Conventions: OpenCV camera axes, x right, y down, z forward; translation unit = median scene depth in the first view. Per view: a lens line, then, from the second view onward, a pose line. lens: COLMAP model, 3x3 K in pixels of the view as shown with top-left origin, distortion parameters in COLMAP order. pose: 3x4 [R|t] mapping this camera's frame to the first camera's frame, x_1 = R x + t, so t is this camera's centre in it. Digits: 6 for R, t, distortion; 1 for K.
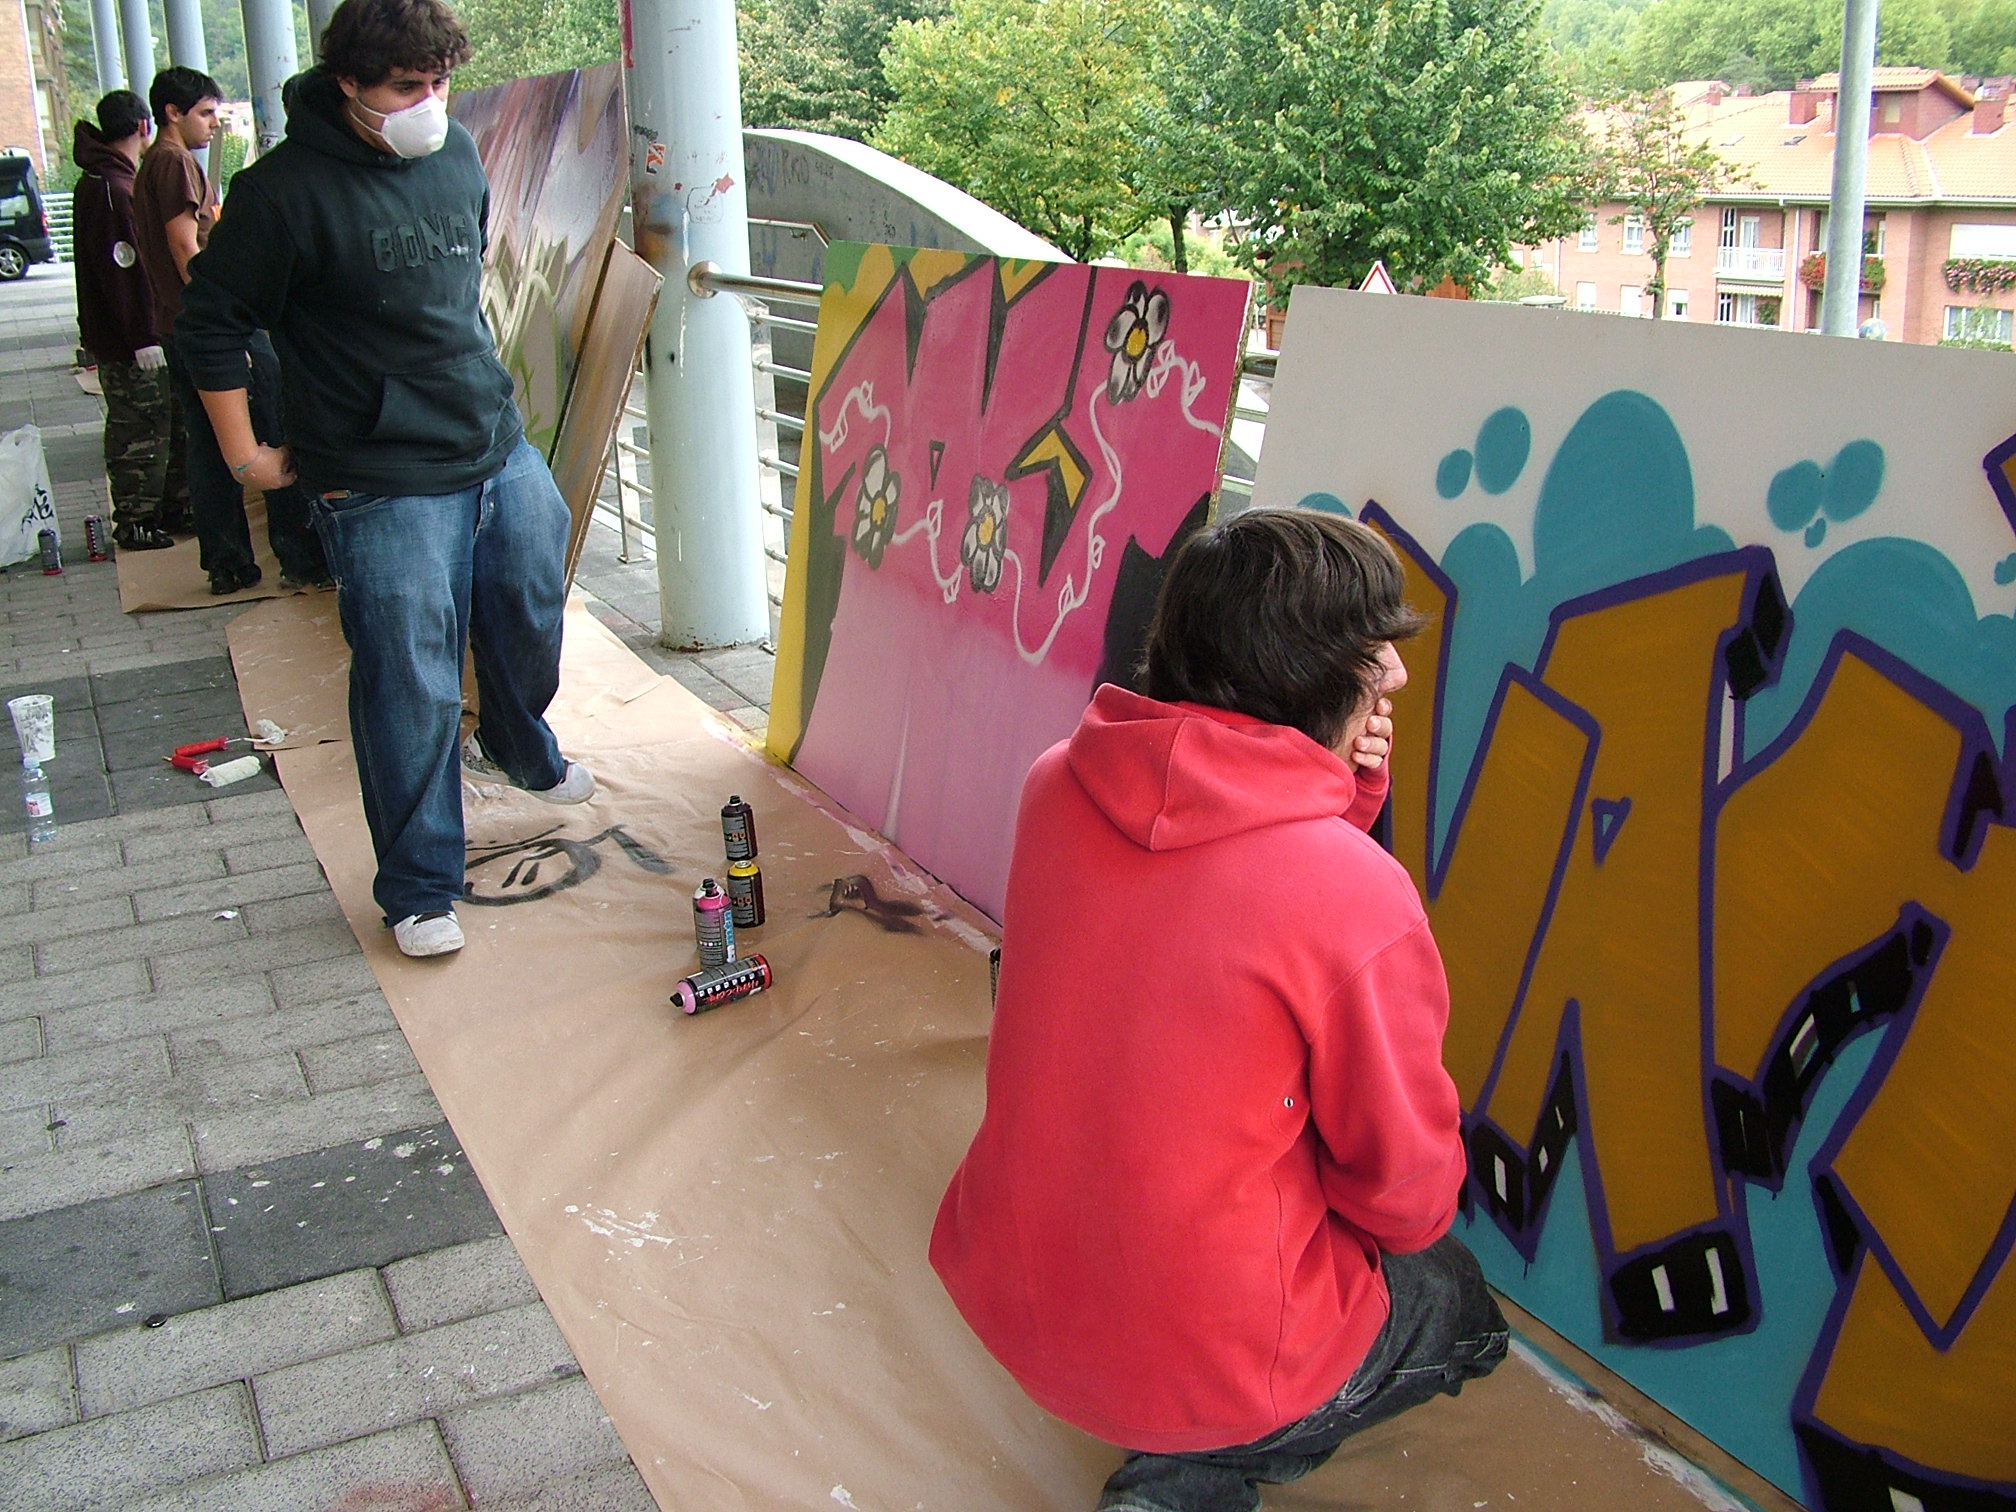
lens RADIAL K [[2123.3, 0, 990.2], [0, 2123.3, 726.8], [0, 0, 1]] dist [-0.120665, 0.118866]
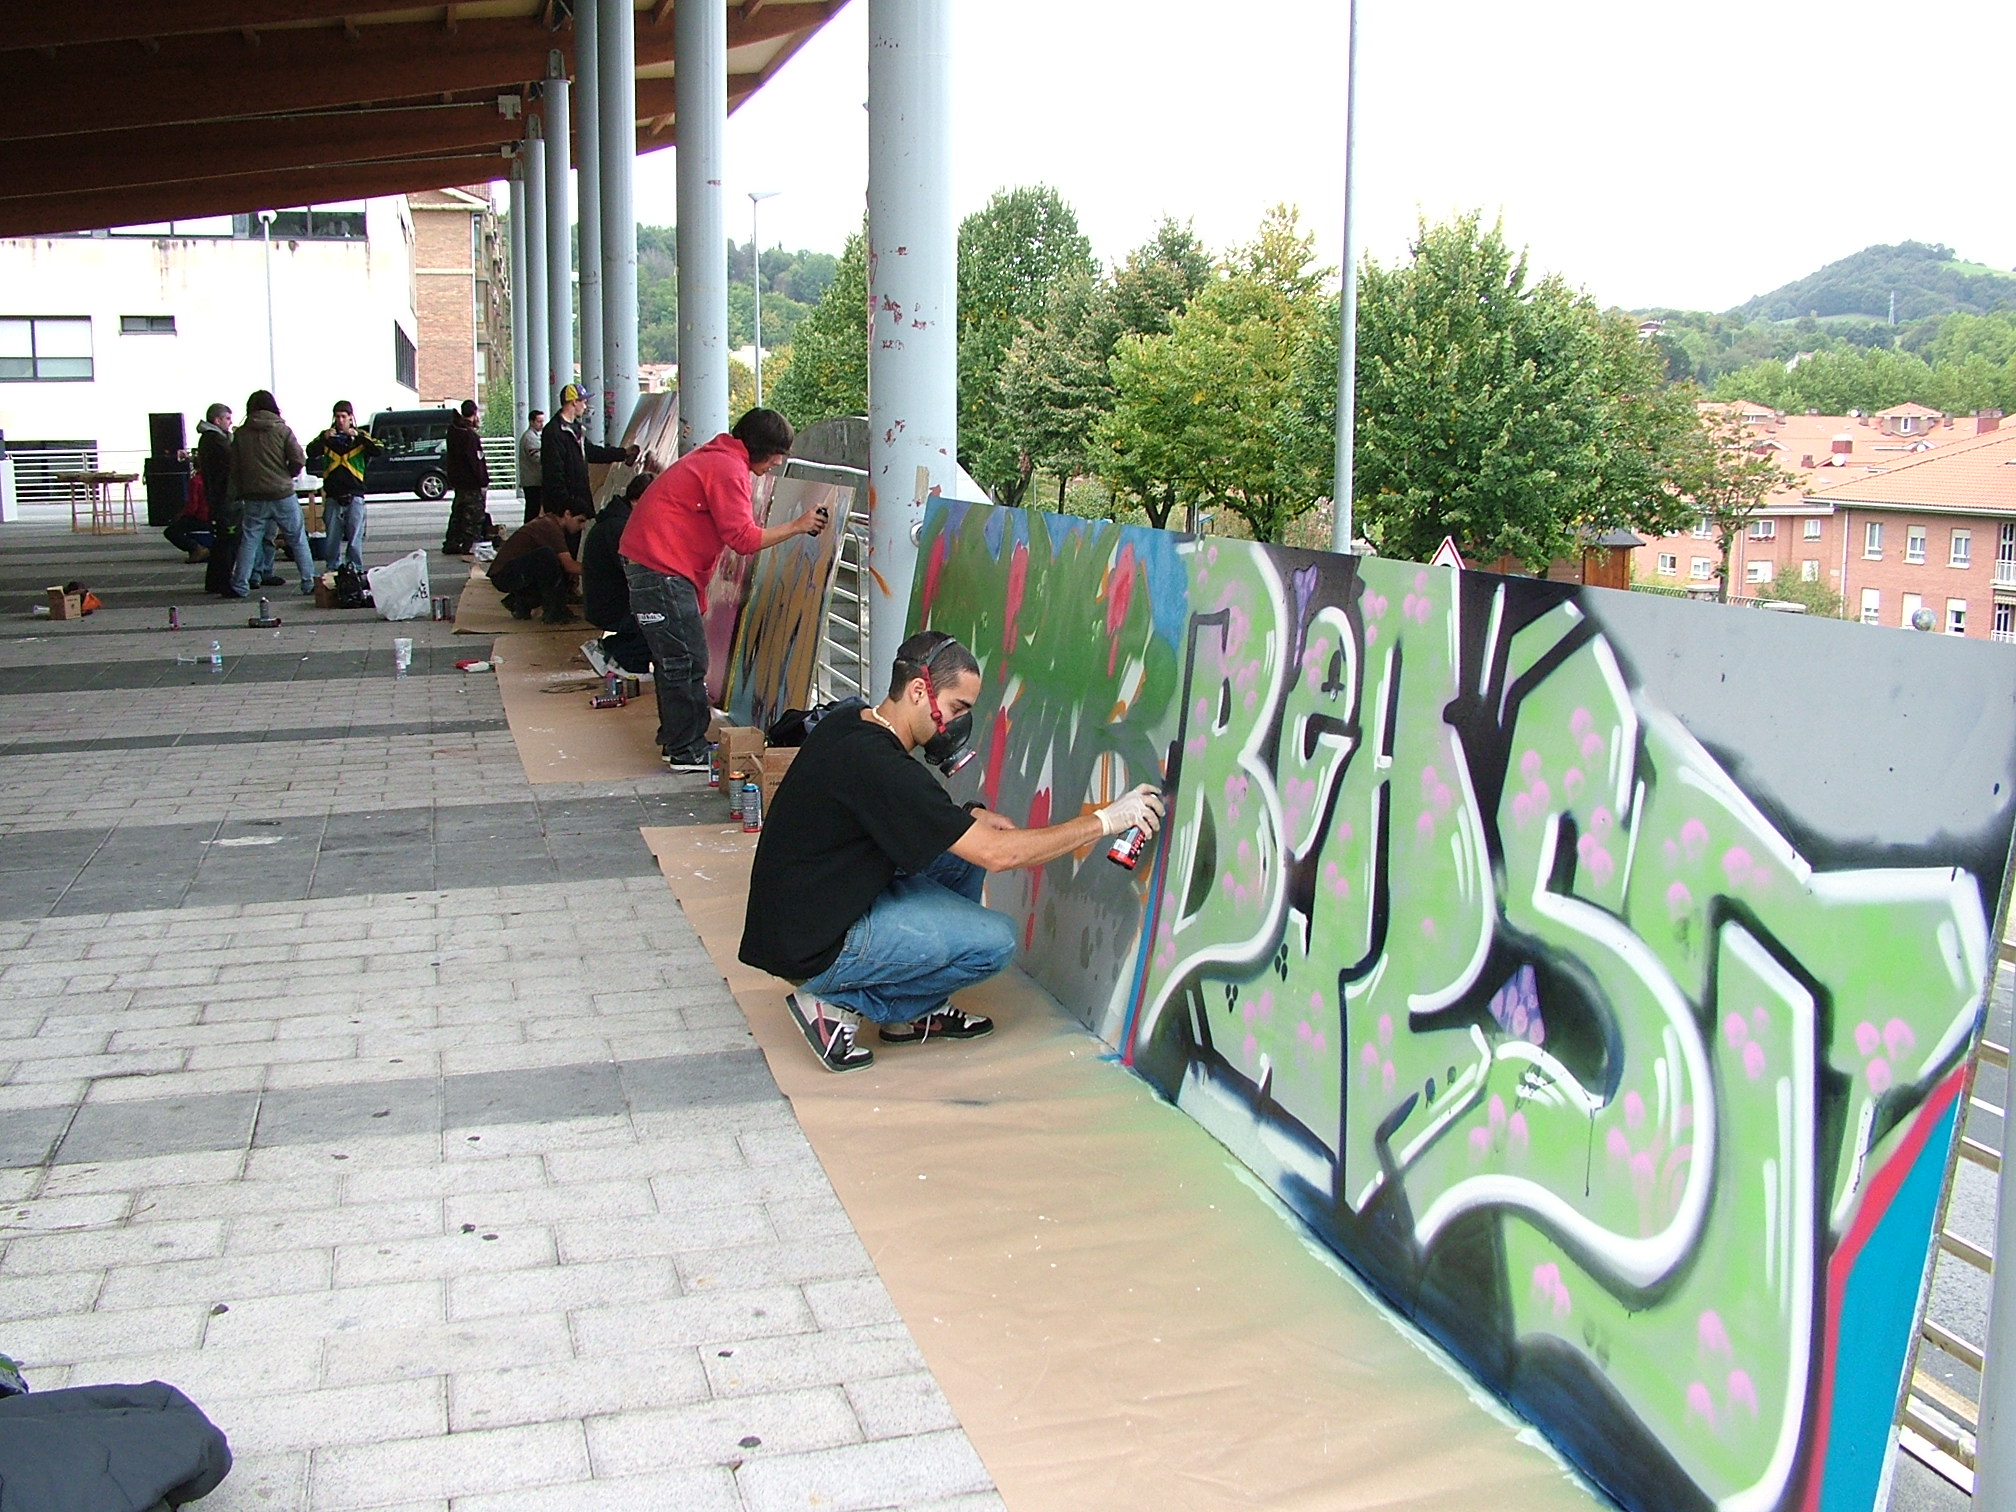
lens RADIAL K [[2123.3, 0, 990.2], [0, 2123.3, 726.8], [0, 0, 1]] dist [-0.120665, 0.118866]
pose [[0.982892, 0.063578, -0.172861, 0.054903], [-0.085387, 0.988875, -0.121803, 0.028227], [0.163194, 0.134479, 0.977386, -0.108821]]
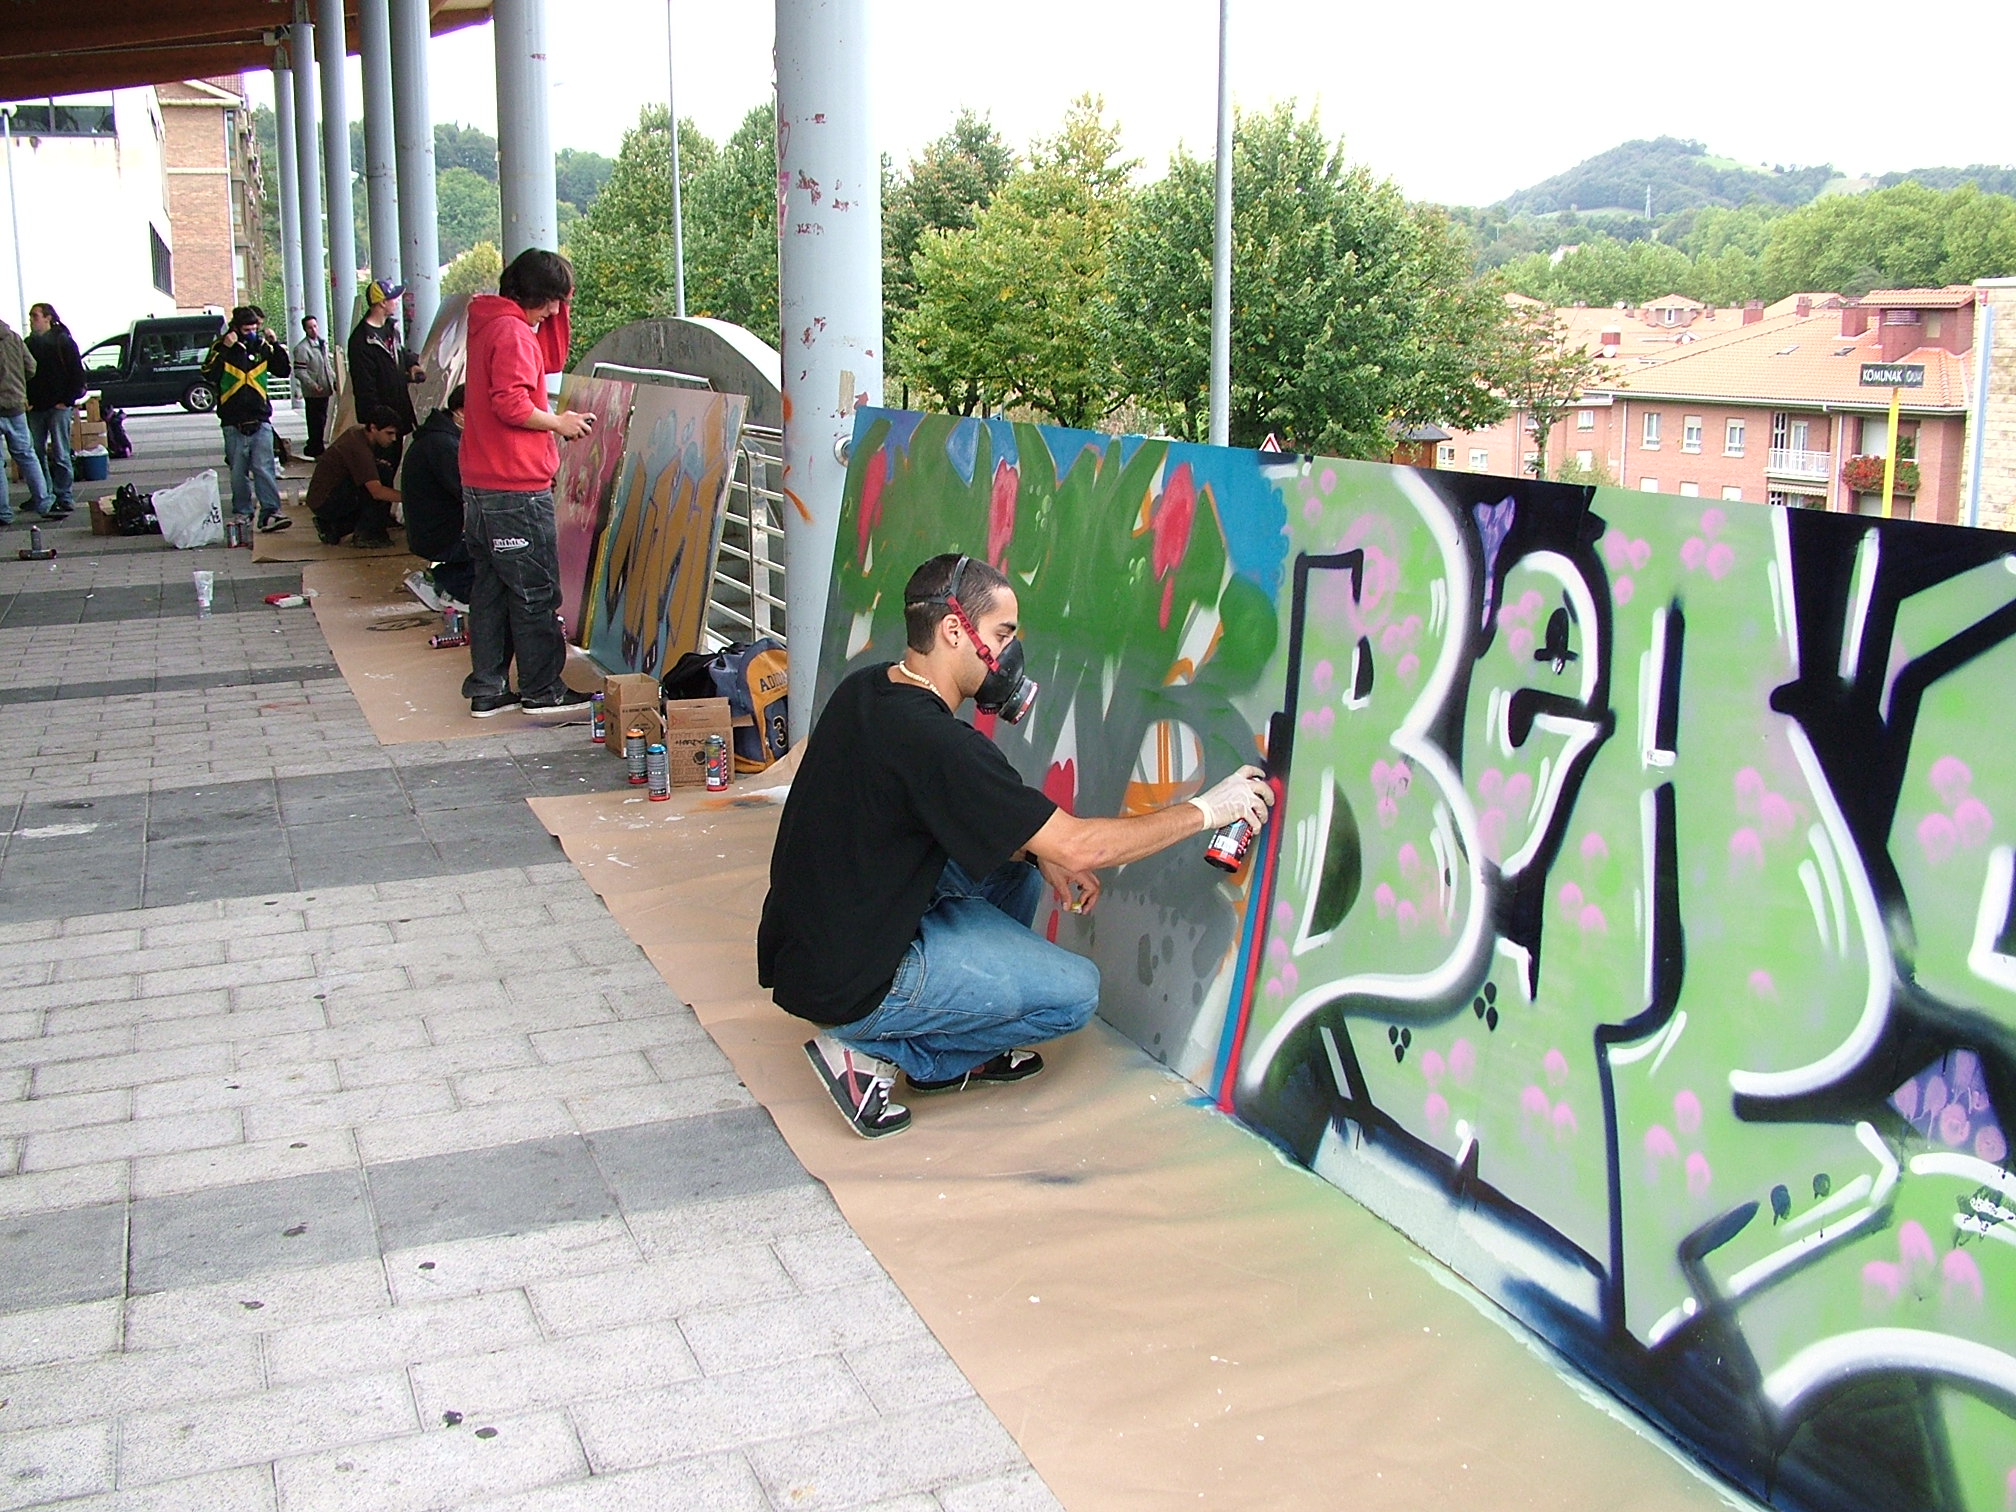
lens RADIAL K [[2123.3, 0, 990.2], [0, 2123.3, 726.8], [0, 0, 1]] dist [-0.120665, 0.118866]
pose [[0.996712, 0.043964, -0.068062, 0.043812], [-0.049538, 0.995360, -0.082487, 0.024671], [0.064119, 0.085588, 0.994265, -0.094275]]
